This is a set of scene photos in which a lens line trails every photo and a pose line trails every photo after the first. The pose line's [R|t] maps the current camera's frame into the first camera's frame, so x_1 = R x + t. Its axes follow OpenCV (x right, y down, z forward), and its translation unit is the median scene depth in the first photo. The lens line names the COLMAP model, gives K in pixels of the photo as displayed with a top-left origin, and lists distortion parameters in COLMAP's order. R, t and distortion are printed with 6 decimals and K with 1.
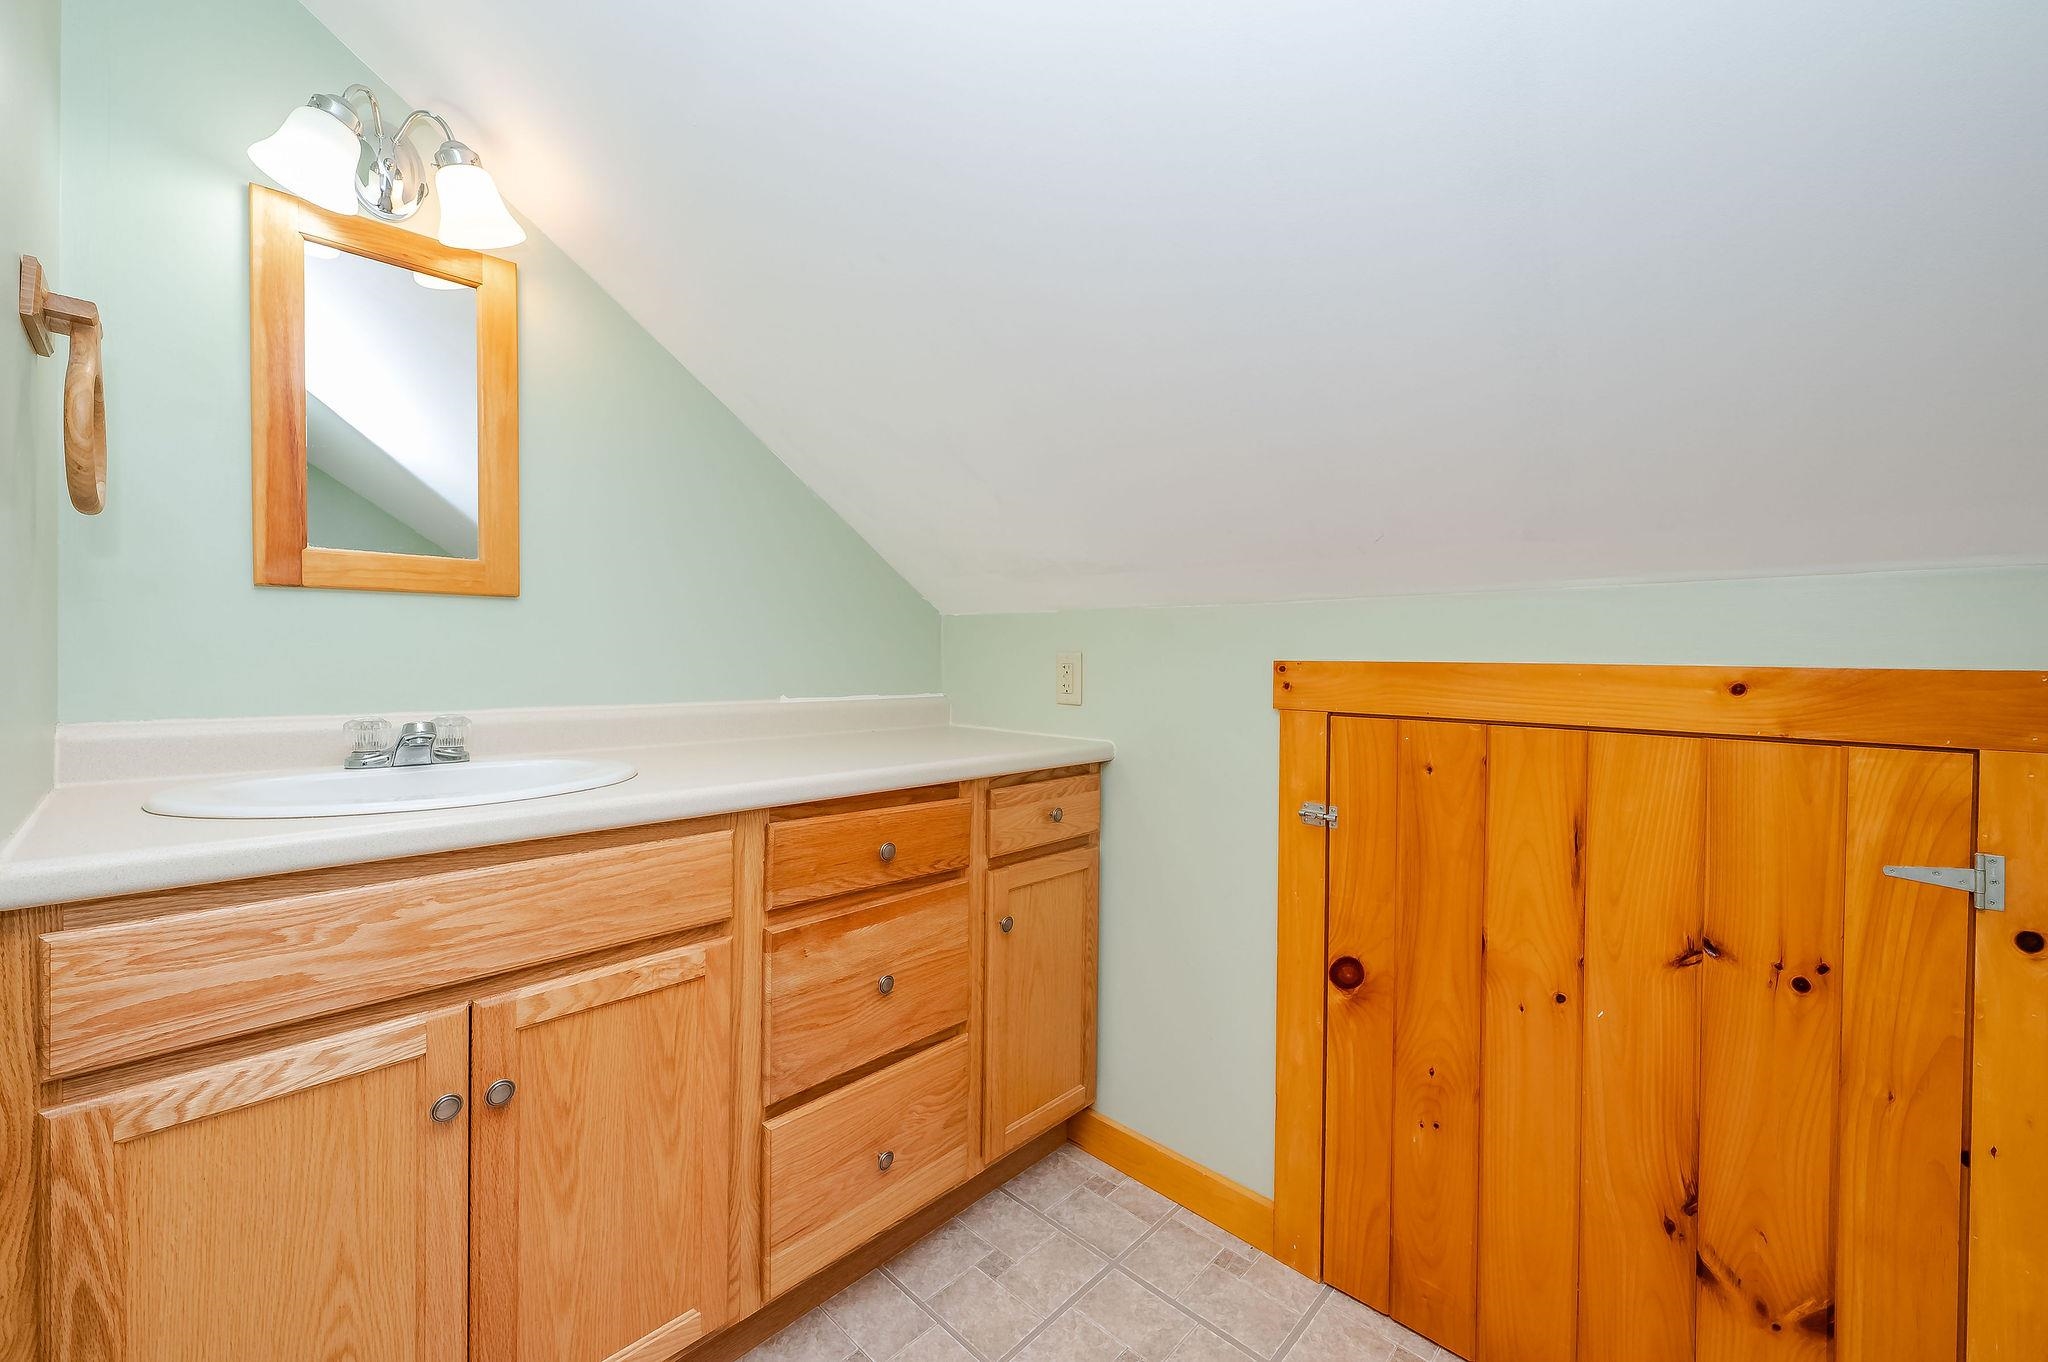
lens RADIAL K [[833.5, 0, 1031.5], [0, 833.5, 672.6], [0, 0, 1]] dist [0.002693, 0.000082]
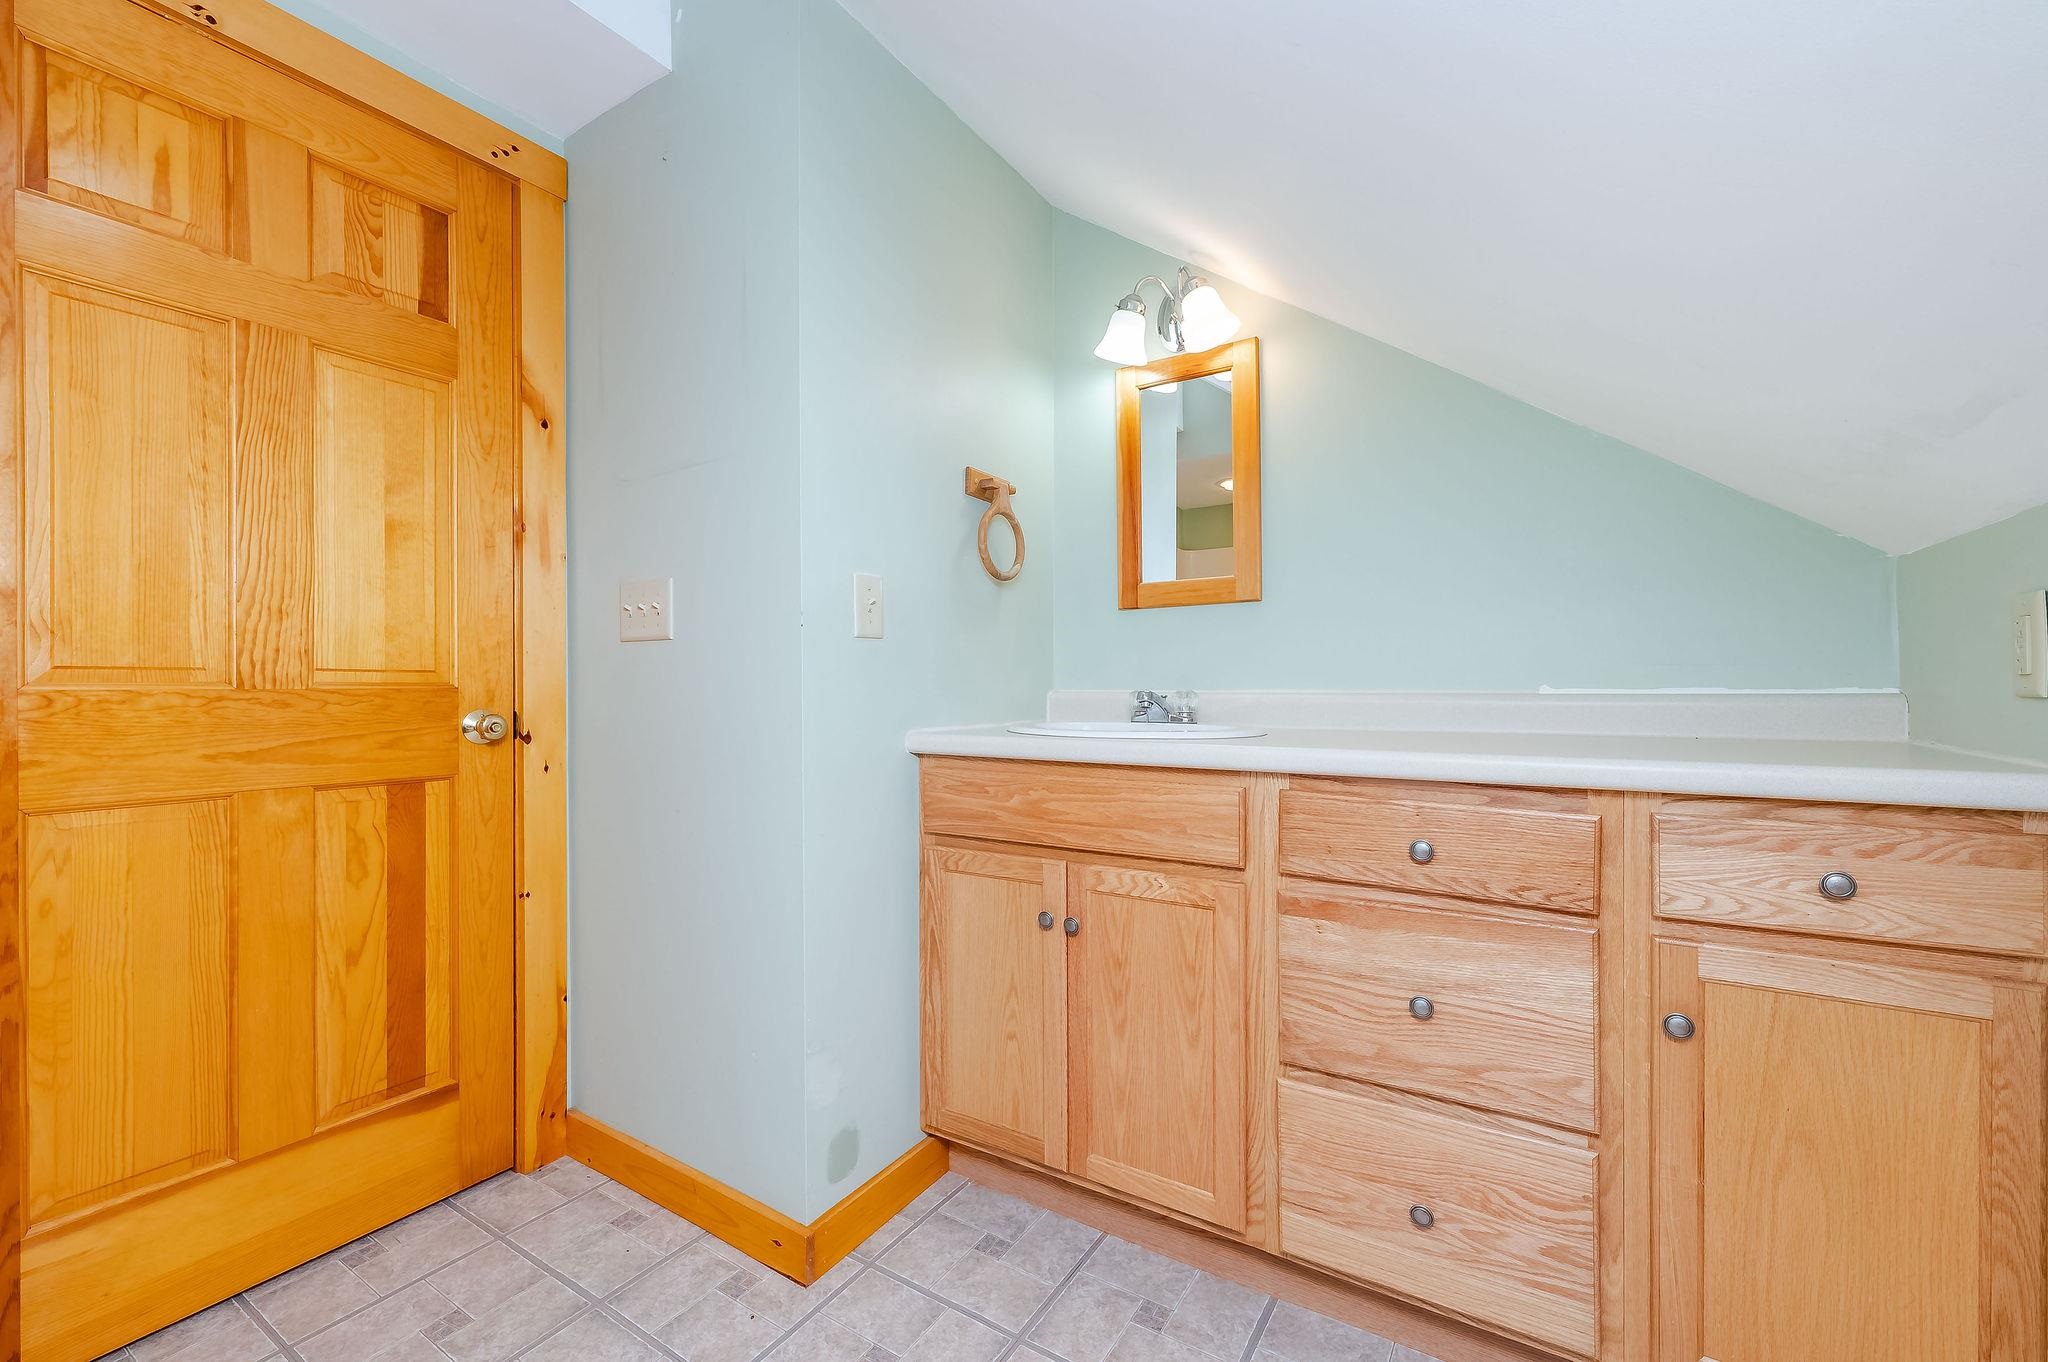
lens RADIAL K [[833.5, 0, 1033.3], [0, 833.5, 686.6], [0, 0, 1]] dist [0.002693, 0.000082]
pose [[0.199957, -0.005868, -0.979787, 0.709280], [-0.010963, 0.999906, -0.008226, 0.071031], [0.979743, 0.012386, 0.199874, 0.532873]]
